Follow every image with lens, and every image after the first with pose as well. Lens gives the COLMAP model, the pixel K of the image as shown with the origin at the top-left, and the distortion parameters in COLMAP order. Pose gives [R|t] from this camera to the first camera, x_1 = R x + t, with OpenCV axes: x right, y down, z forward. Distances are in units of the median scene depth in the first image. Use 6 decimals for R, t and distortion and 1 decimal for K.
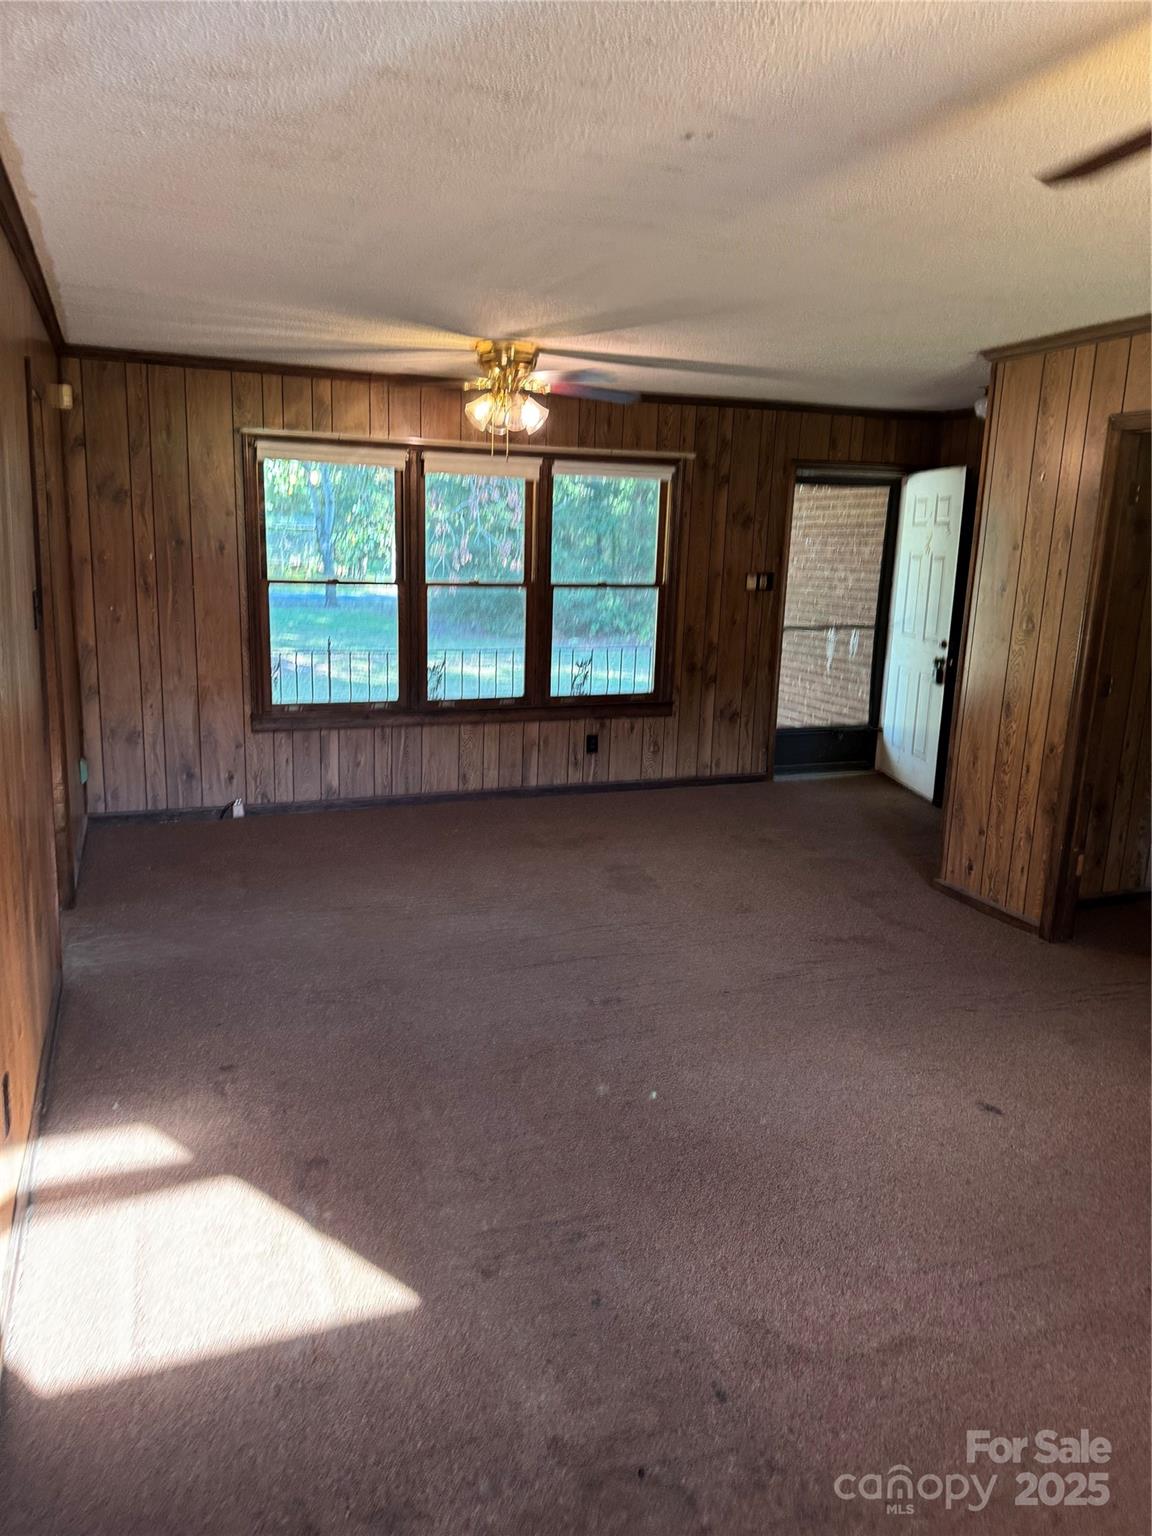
lens RADIAL K [[1086.7, 0, 576.0], [0, 1086.7, 768.0], [0, 0, 1]] dist [0.132536, -0.250282]
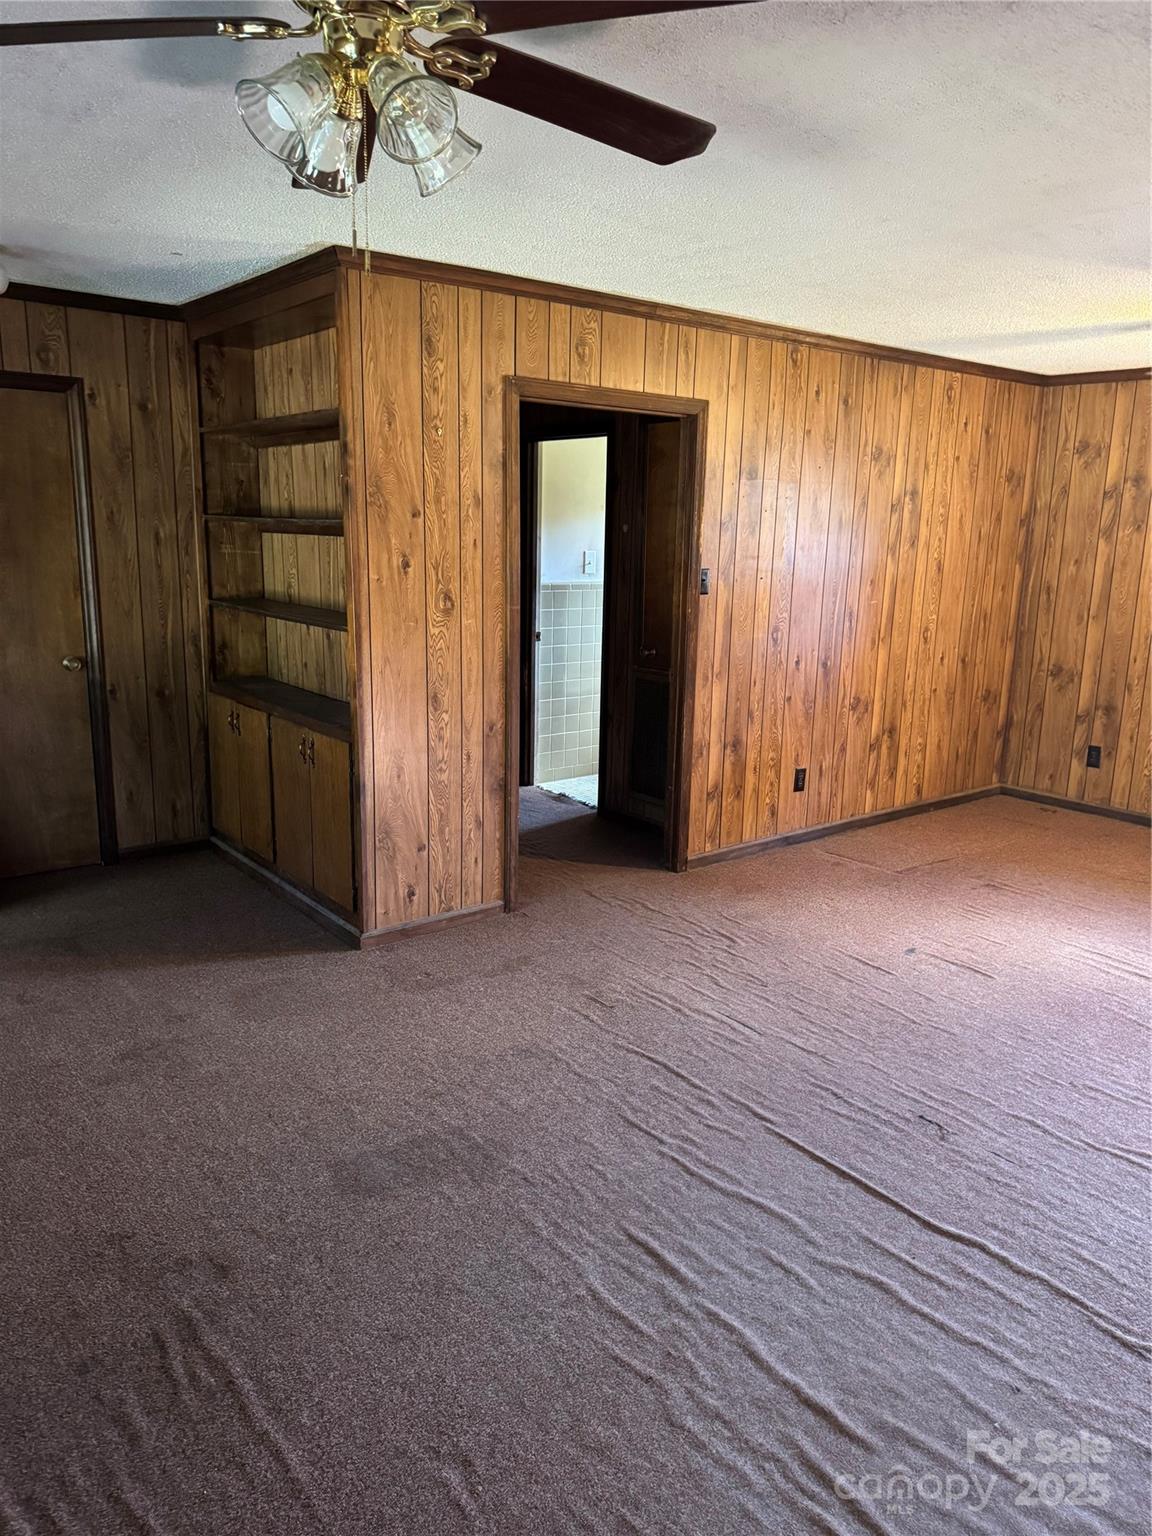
lens RADIAL K [[1086.7, 0, 576.0], [0, 1086.7, 768.0], [0, 0, 1]] dist [0.132536, -0.250282]
pose [[-0.284128, -0.247738, 0.926227, -0.464117], [0.166997, 0.938488, 0.302245, -0.250487], [-0.944131, 0.240554, -0.225279, 1.118385]]
